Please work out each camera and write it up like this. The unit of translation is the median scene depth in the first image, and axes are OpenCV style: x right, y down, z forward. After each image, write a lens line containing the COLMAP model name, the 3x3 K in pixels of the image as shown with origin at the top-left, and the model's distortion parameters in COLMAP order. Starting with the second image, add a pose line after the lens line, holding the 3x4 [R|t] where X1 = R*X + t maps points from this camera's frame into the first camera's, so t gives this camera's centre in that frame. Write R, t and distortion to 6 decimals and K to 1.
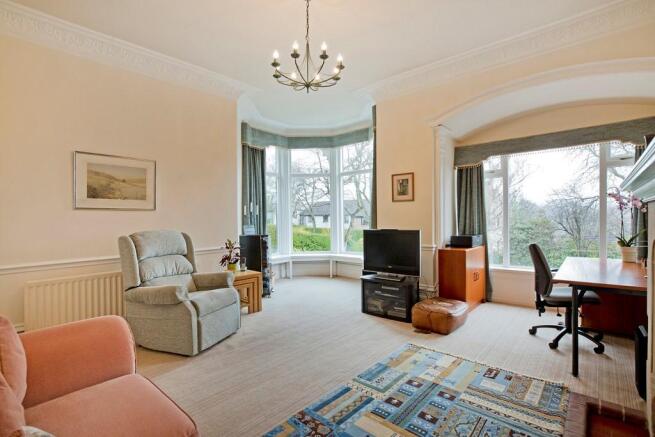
lens RADIAL K [[302.9, 0, 328.8], [0, 302.9, 218.5], [0, 0, 1]] dist [-0.024015, 0.000840]
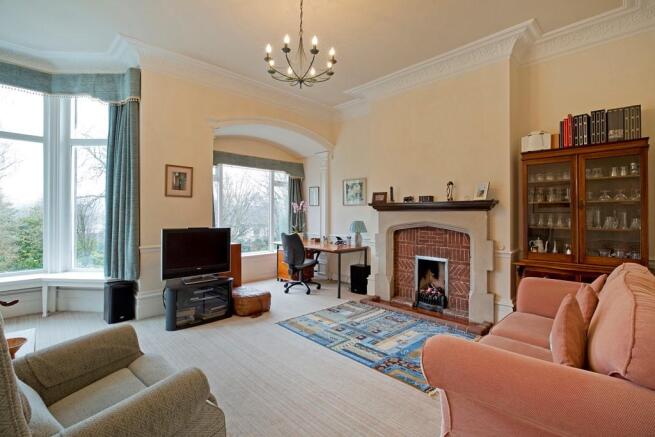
lens RADIAL K [[302.9, 0, 328.6], [0, 302.9, 218.1], [0, 0, 1]] dist [-0.024015, 0.000840]
pose [[0.082553, 0.000951, 0.996586, -1.117782], [-0.008595, 0.999963, -0.000242, 0.005768], [-0.996550, -0.008546, 0.082558, 0.882330]]
